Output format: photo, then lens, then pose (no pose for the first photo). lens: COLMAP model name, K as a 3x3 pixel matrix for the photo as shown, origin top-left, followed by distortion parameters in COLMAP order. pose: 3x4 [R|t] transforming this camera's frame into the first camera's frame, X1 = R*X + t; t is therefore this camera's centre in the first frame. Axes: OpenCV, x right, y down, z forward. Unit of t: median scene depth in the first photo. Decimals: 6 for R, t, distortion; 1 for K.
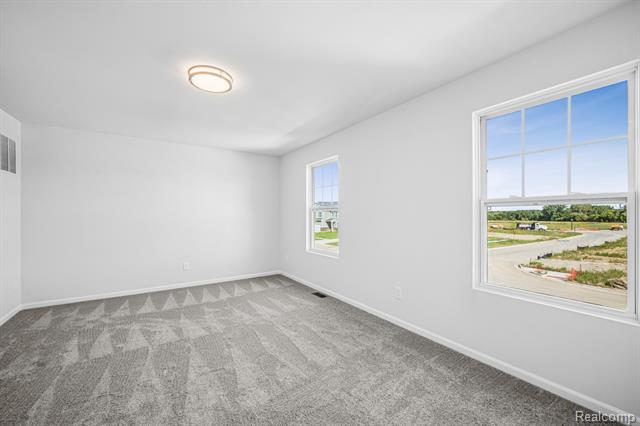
lens RADIAL K [[259.2, 0, 323.8], [0, 259.2, 213.8], [0, 0, 1]] dist [0.001568, -0.000023]
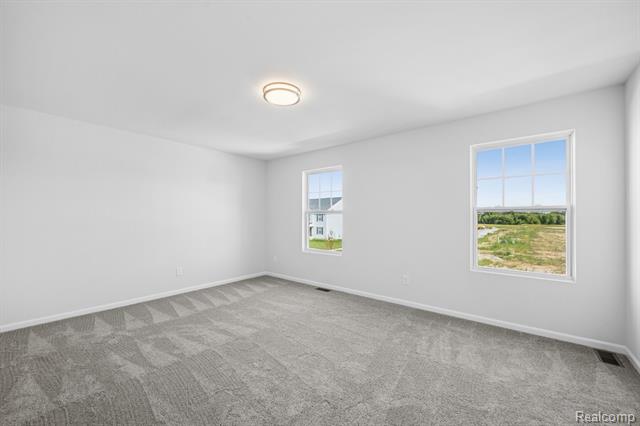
lens RADIAL K [[259.2, 0, 315.4], [0, 259.2, 215.4], [0, 0, 1]] dist [0.001568, -0.000023]
pose [[0.952616, 0.007513, 0.304082, -0.462503], [-0.006040, 0.999965, -0.005783, 0.000726], [-0.304115, 0.003672, 0.952628, -0.060783]]
